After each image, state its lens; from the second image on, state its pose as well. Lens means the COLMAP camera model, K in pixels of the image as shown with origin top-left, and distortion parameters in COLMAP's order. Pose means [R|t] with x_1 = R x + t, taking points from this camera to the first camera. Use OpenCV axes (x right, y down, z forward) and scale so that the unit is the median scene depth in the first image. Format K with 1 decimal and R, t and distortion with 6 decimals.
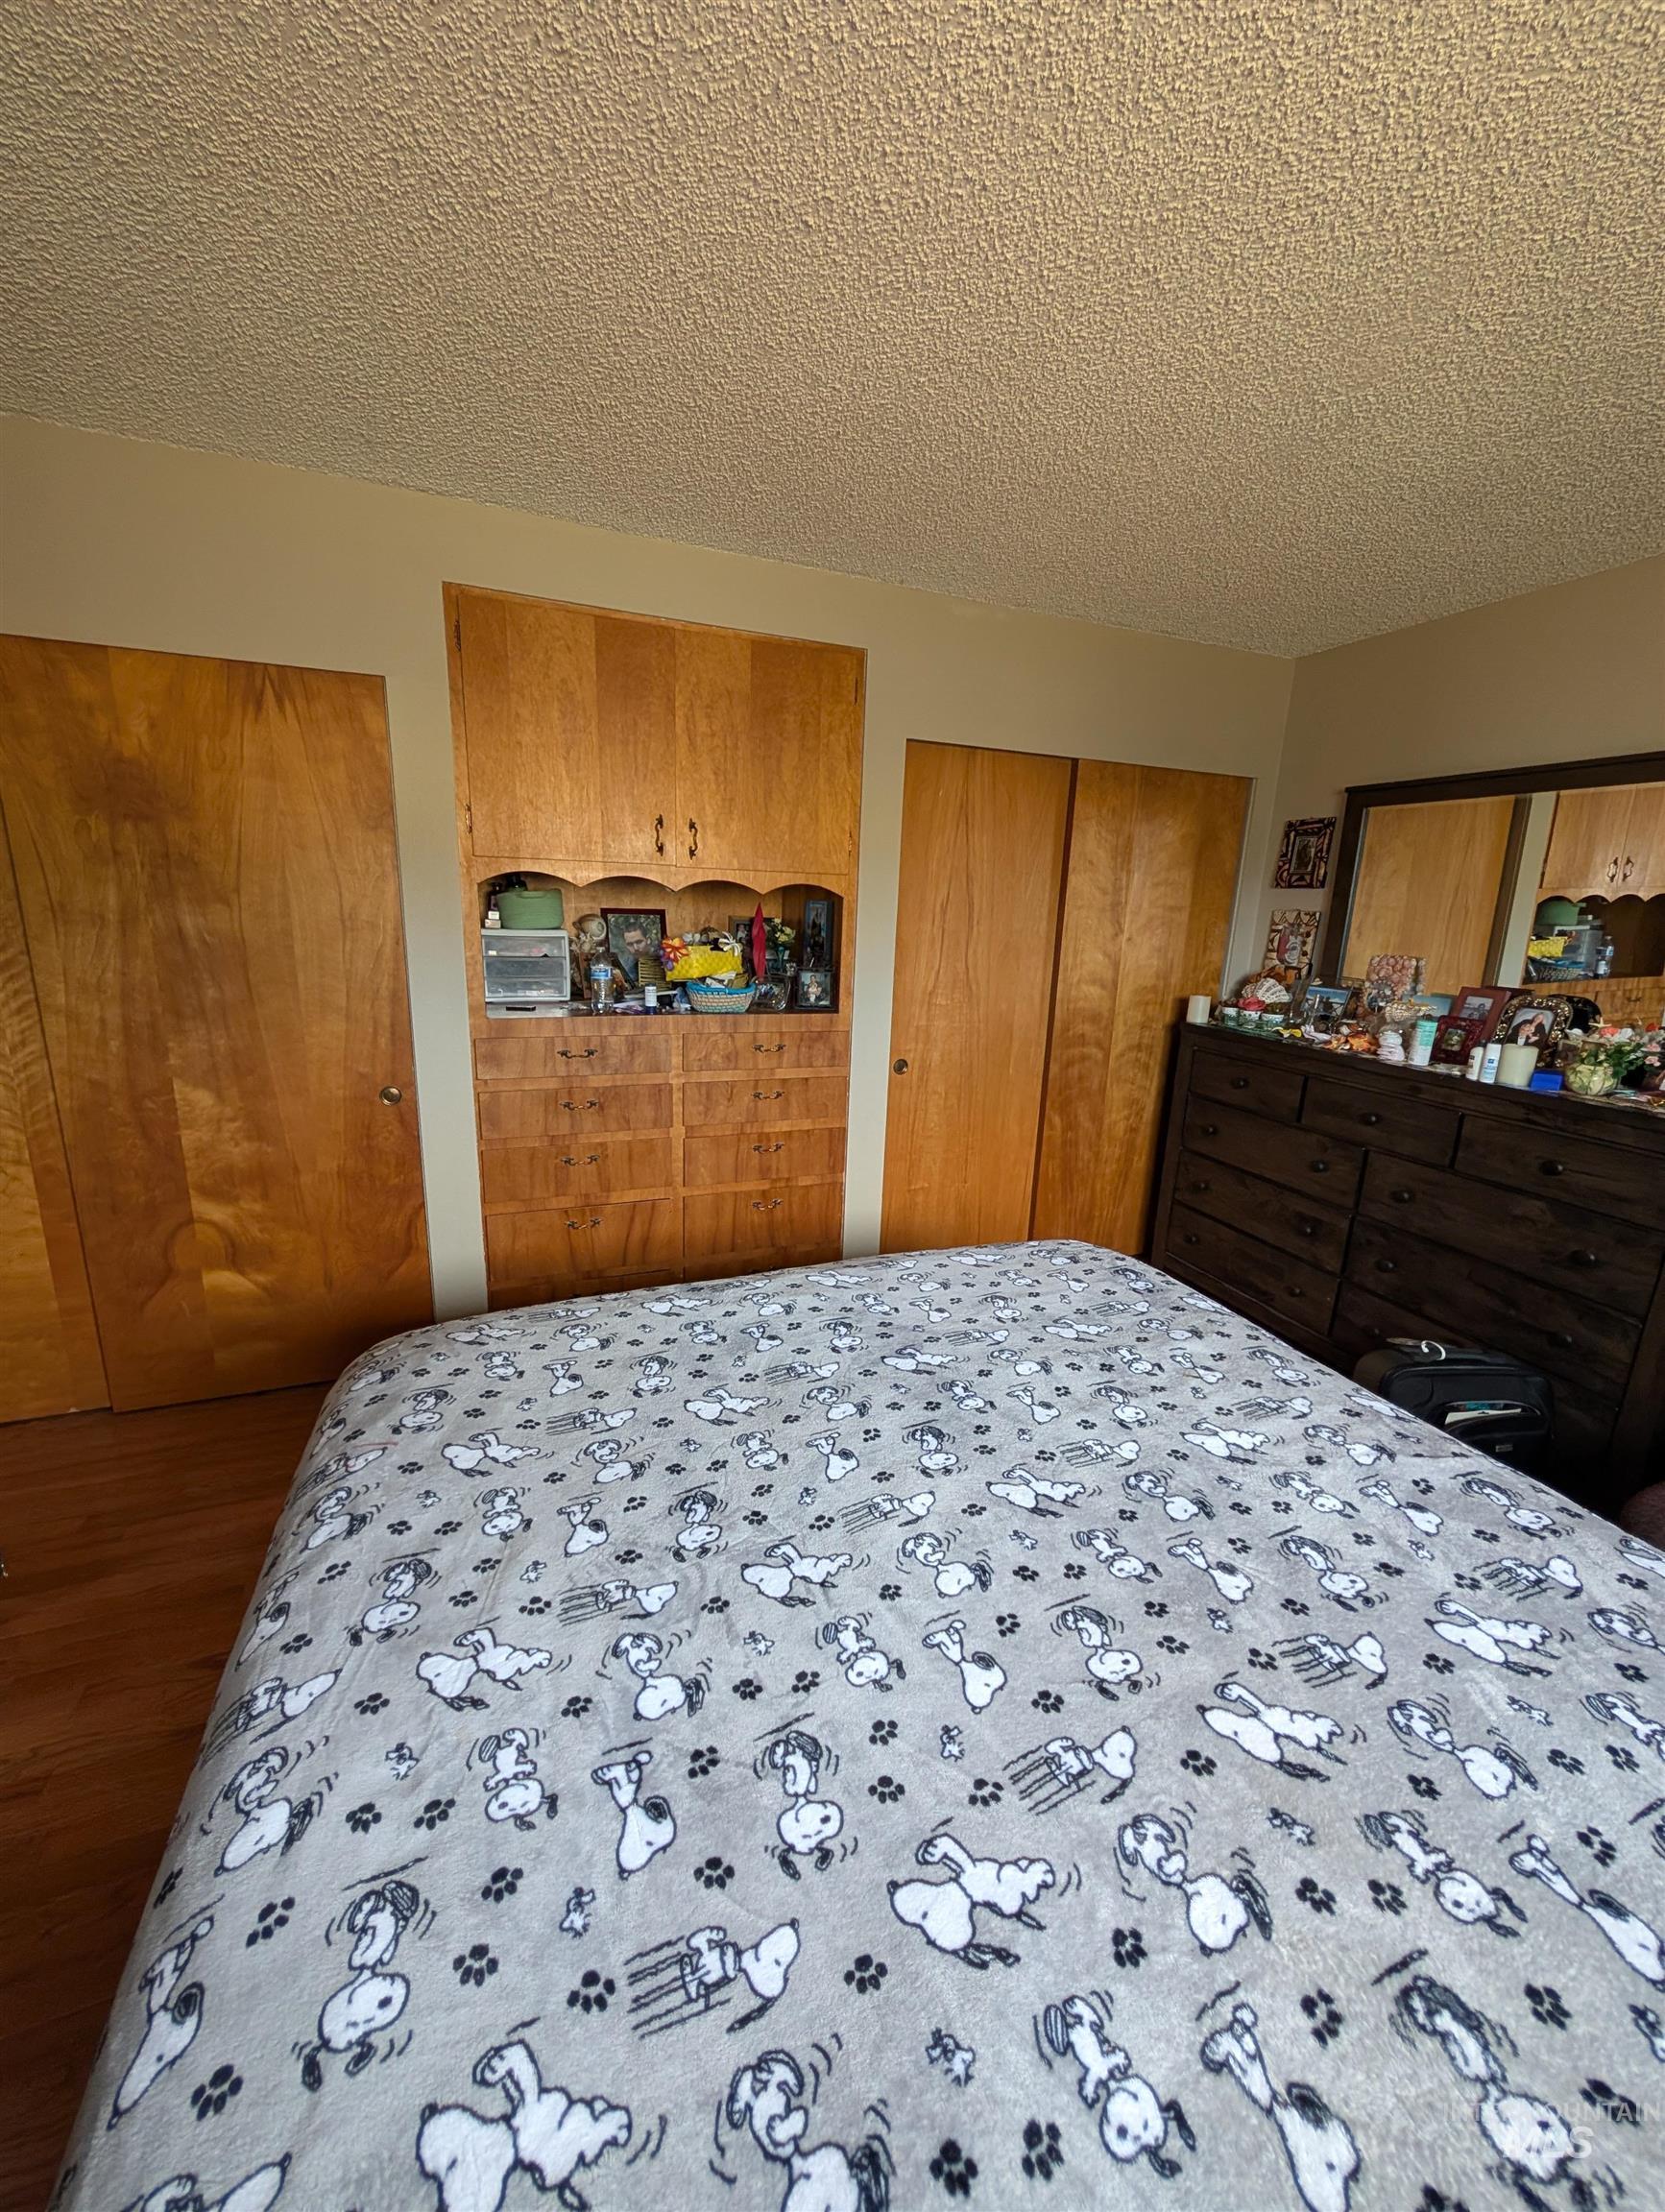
lens RADIAL K [[837.5, 0, 826.7], [0, 837.5, 1097.4], [0, 0, 1]] dist [-0.001950, 0.000436]
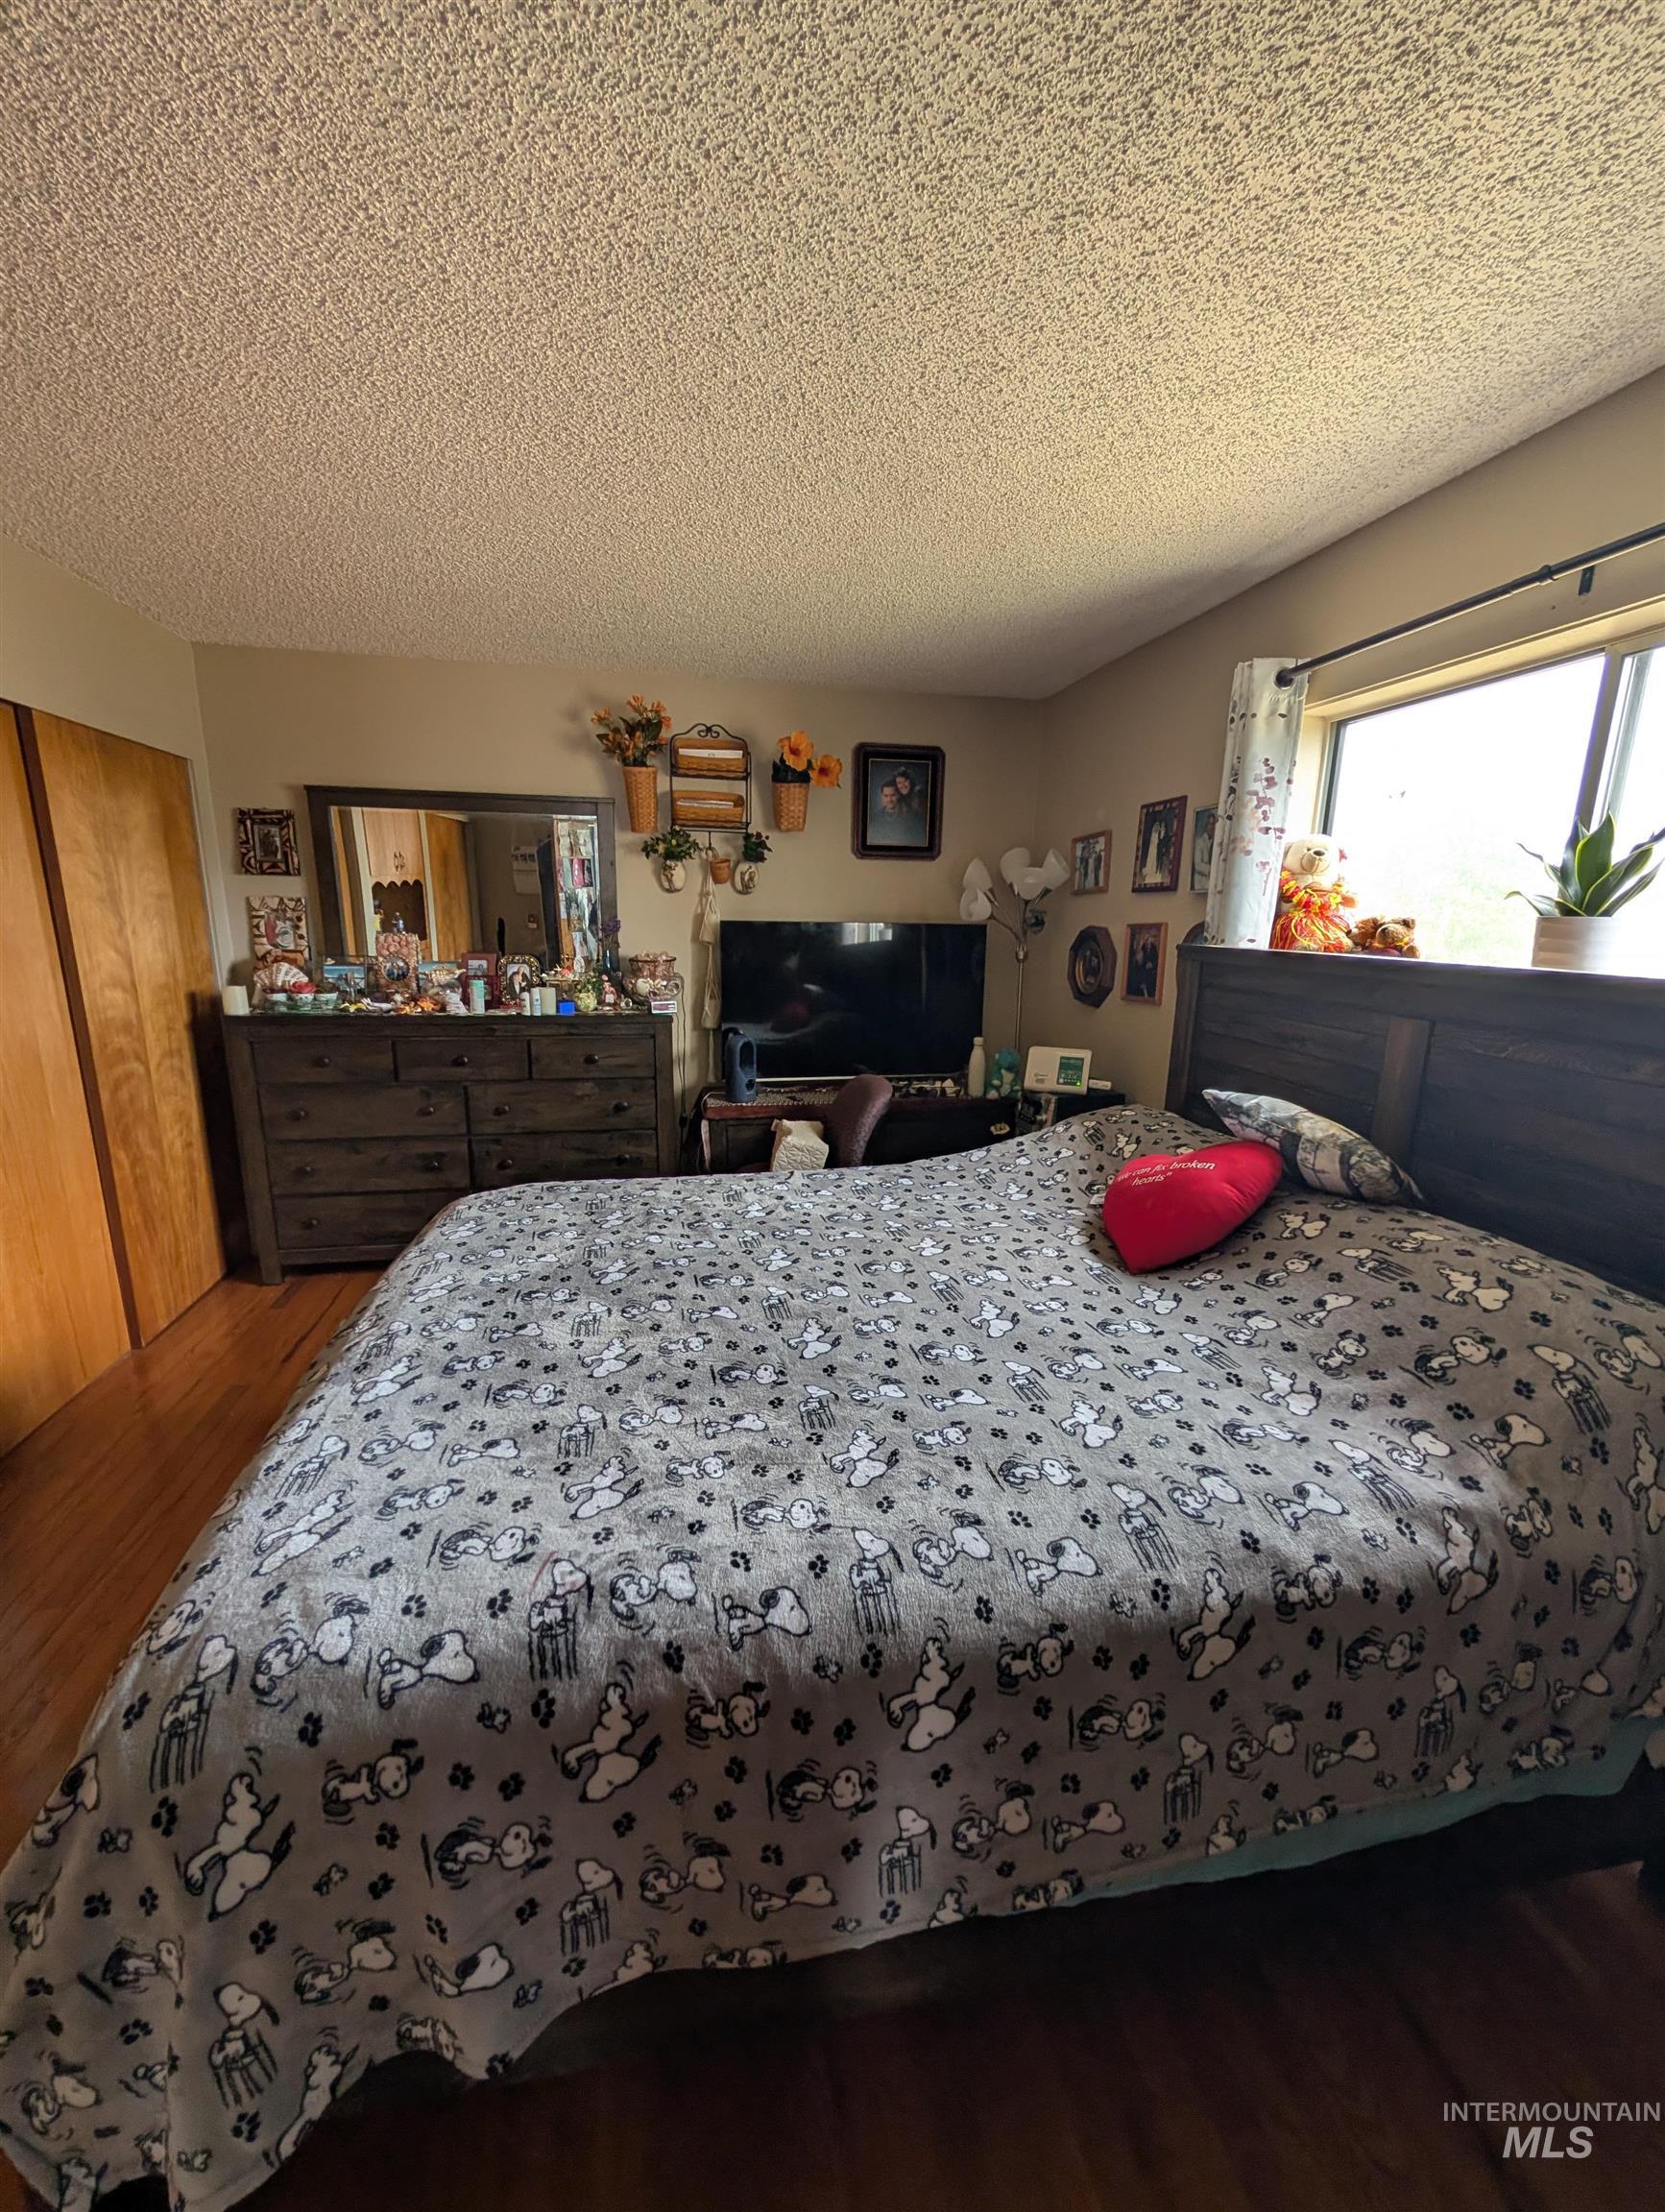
lens RADIAL K [[837.5, 0, 817.1], [0, 837.5, 1104.6], [0, 0, 1]] dist [-0.001950, 0.000436]
pose [[0.180645, -0.248902, 0.951533, -1.012811], [0.215800, 0.953906, 0.208554, -0.123992], [-0.959582, 0.167666, 0.226031, 0.409394]]
